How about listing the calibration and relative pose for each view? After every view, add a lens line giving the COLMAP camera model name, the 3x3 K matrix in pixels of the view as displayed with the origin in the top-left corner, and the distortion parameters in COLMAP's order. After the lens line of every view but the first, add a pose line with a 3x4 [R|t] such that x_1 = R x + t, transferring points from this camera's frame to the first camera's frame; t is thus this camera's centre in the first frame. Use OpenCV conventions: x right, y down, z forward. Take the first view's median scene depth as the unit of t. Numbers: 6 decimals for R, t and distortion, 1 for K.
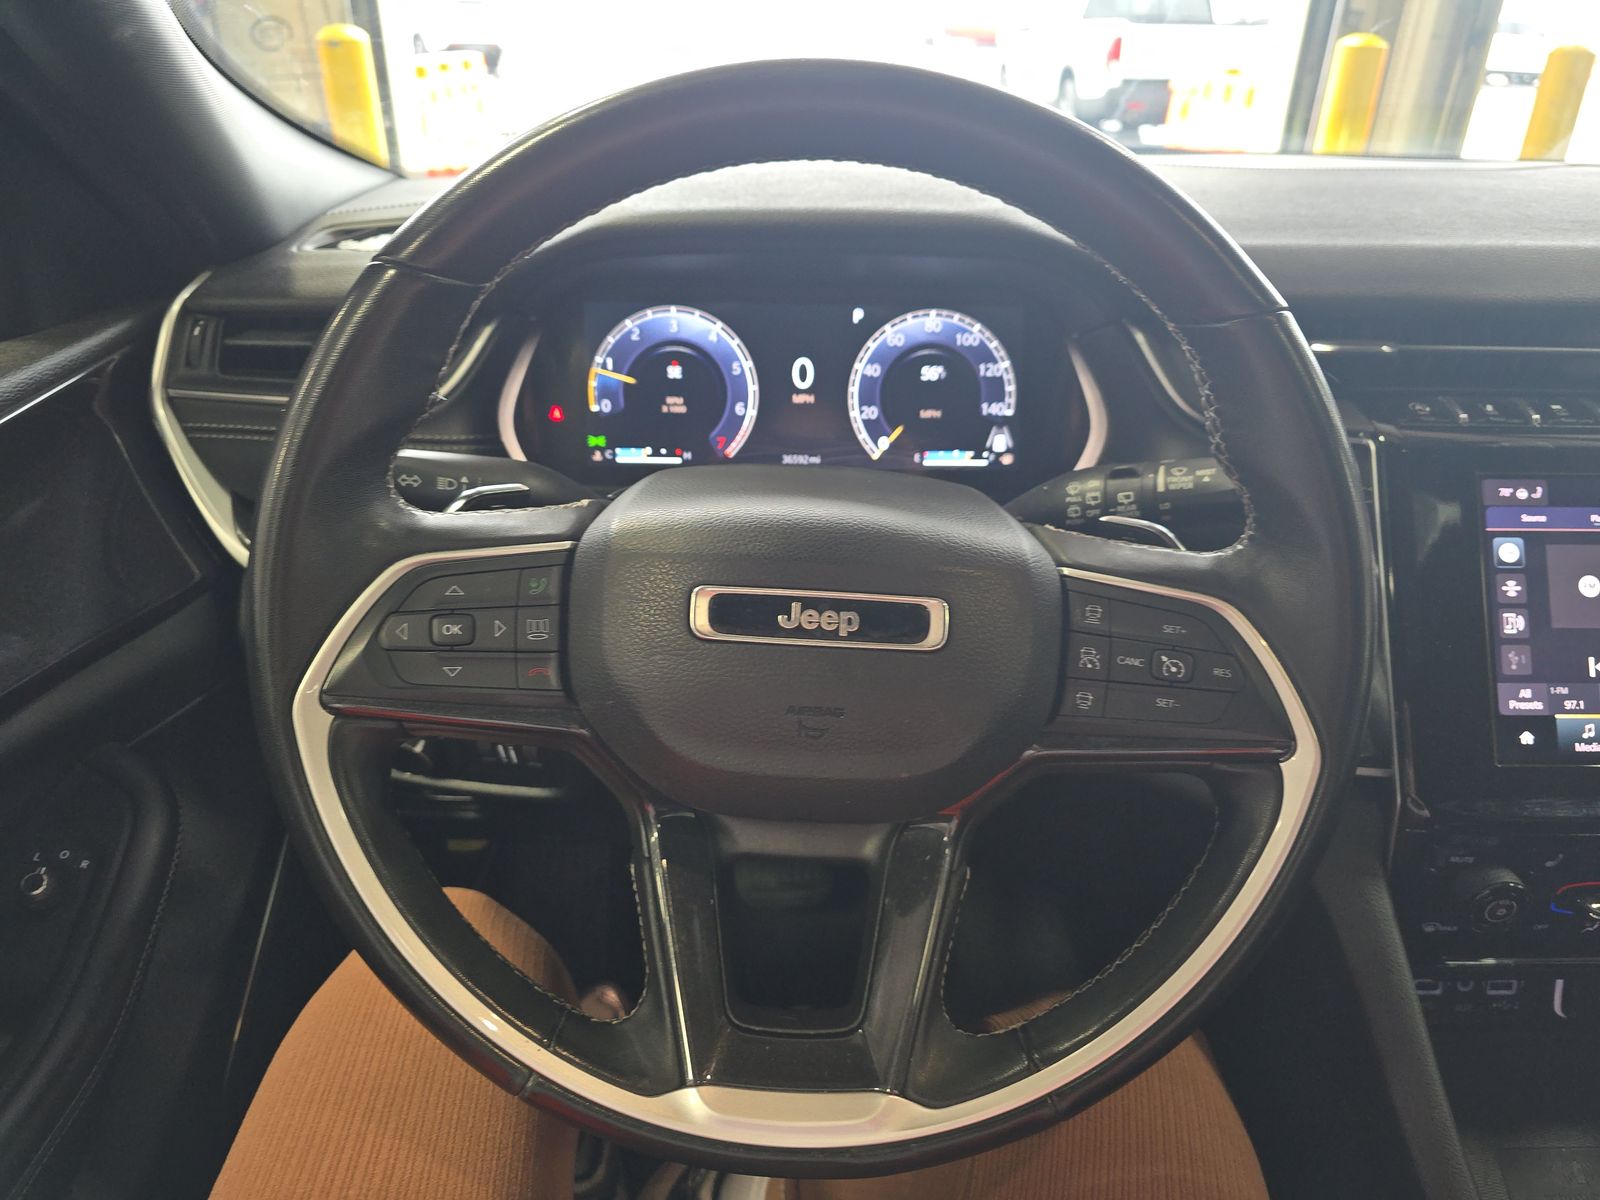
lens RADIAL K [[1066.9, 0, 782.6], [0, 1066.9, 610.9], [0, 0, 1]] dist [0.024411, -0.006879]
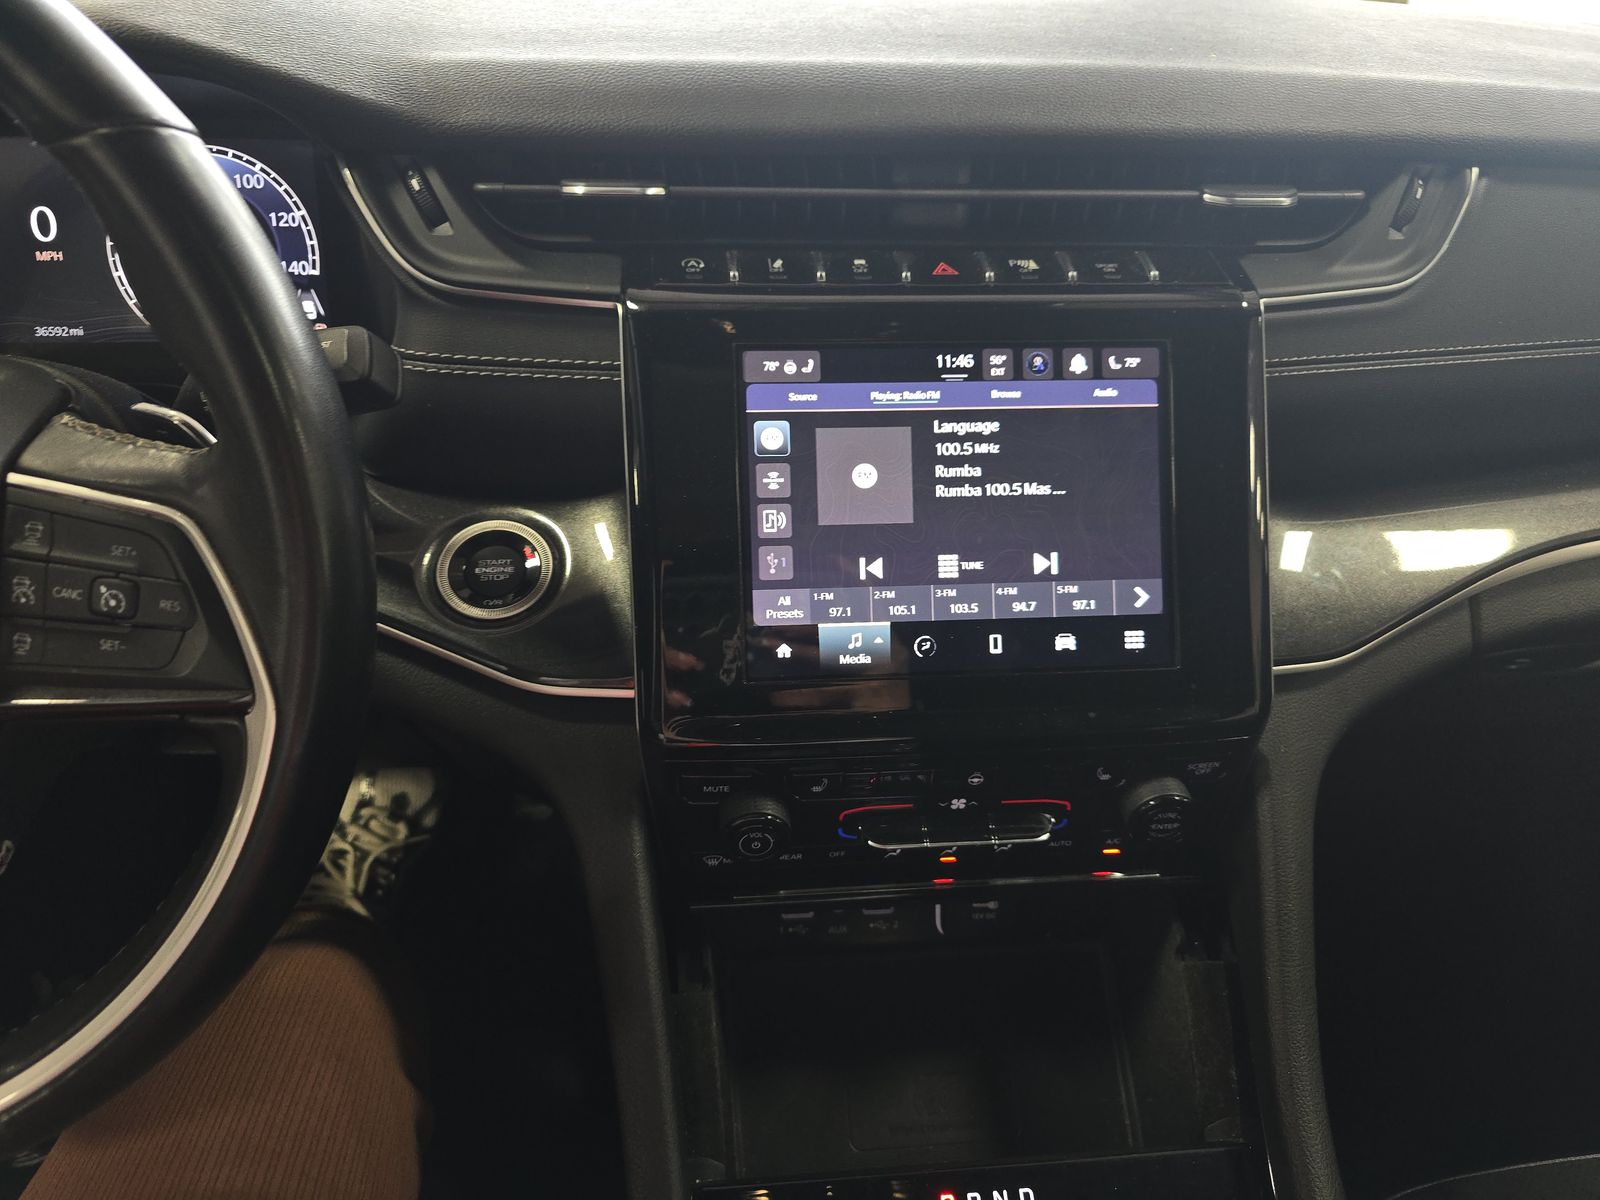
lens RADIAL K [[1066.9, 0, 803.4], [0, 1066.9, 600.2], [0, 0, 1]] dist [0.024411, -0.006879]
pose [[0.998296, -0.026760, 0.051863, 0.554010], [0.020763, 0.993389, 0.112903, -0.017917], [-0.054541, -0.111634, 0.992252, 0.117944]]
